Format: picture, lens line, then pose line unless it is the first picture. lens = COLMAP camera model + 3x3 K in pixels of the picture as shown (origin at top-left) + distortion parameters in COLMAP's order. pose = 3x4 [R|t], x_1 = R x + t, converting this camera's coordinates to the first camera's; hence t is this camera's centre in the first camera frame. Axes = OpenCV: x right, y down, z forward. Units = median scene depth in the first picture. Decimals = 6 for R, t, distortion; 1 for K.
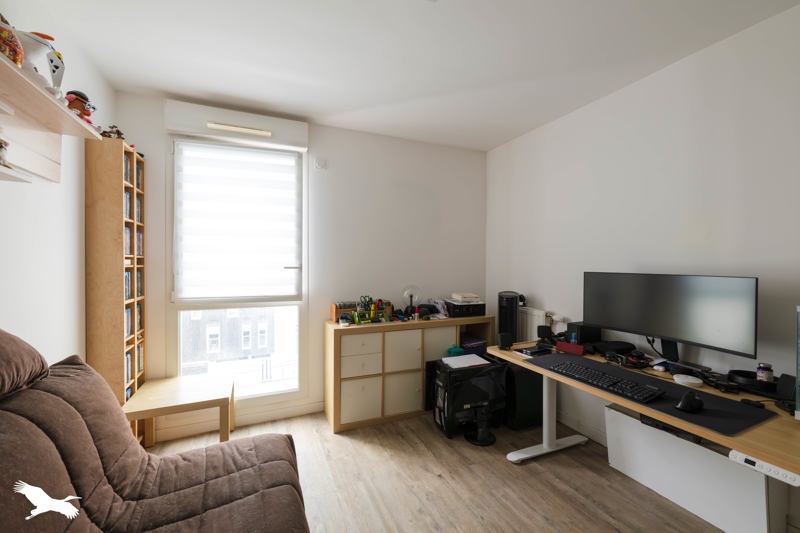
lens RADIAL K [[325.1, 0, 398.6], [0, 325.1, 260.8], [0, 0, 1]] dist [0.001050, 0.000134]
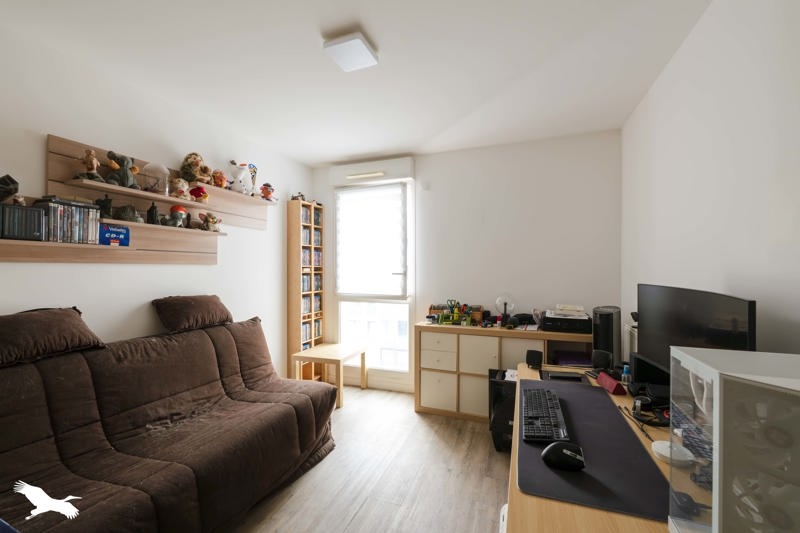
lens RADIAL K [[320.8, 0, 398.4], [0, 320.8, 264.5], [0, 0, 1]] dist [-0.000767, 0.000129]
pose [[0.722617, -0.011525, -0.691153, 0.554975], [0.008244, 0.999934, -0.008056, -0.005228], [0.691199, 0.000124, 0.722664, 0.091832]]
